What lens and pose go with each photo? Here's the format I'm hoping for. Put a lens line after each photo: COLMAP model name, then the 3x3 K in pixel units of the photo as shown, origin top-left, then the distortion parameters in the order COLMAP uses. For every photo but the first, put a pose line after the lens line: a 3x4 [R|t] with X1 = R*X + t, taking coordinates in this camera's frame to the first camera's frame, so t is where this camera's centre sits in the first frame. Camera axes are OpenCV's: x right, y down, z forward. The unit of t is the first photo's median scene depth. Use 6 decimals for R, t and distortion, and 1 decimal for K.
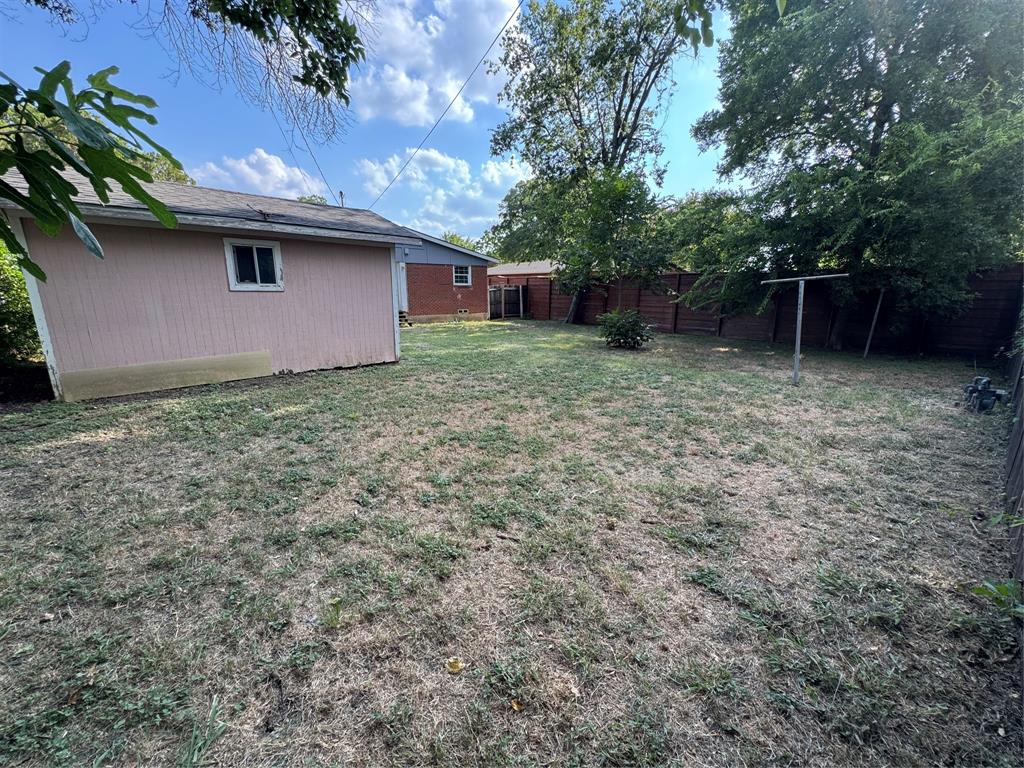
lens RADIAL K [[409.4, 0, 512.9], [0, 409.4, 384.5], [0, 0, 1]] dist [-0.002737, 0.000447]
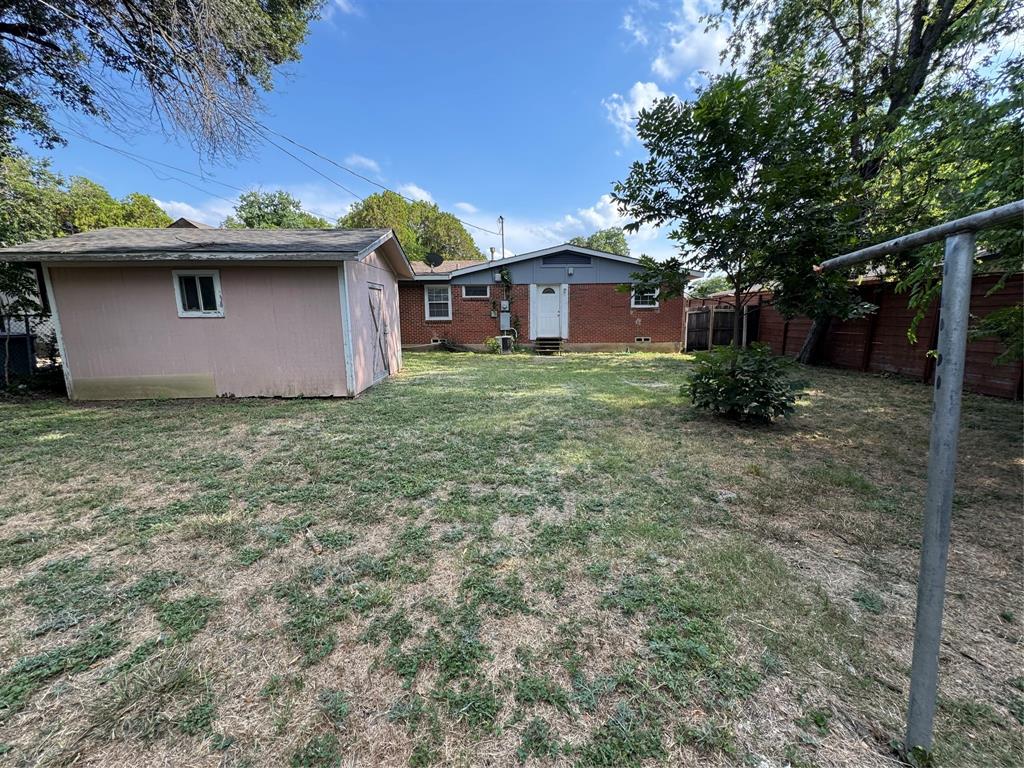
lens RADIAL K [[409.4, 0, 512.5], [0, 409.4, 384.4], [0, 0, 1]] dist [-0.002737, 0.000447]
pose [[0.744021, 0.098179, -0.660904, 0.676033], [-0.137290, 0.990503, -0.007414, -0.155086], [0.653900, 0.096252, 0.750434, 0.729800]]
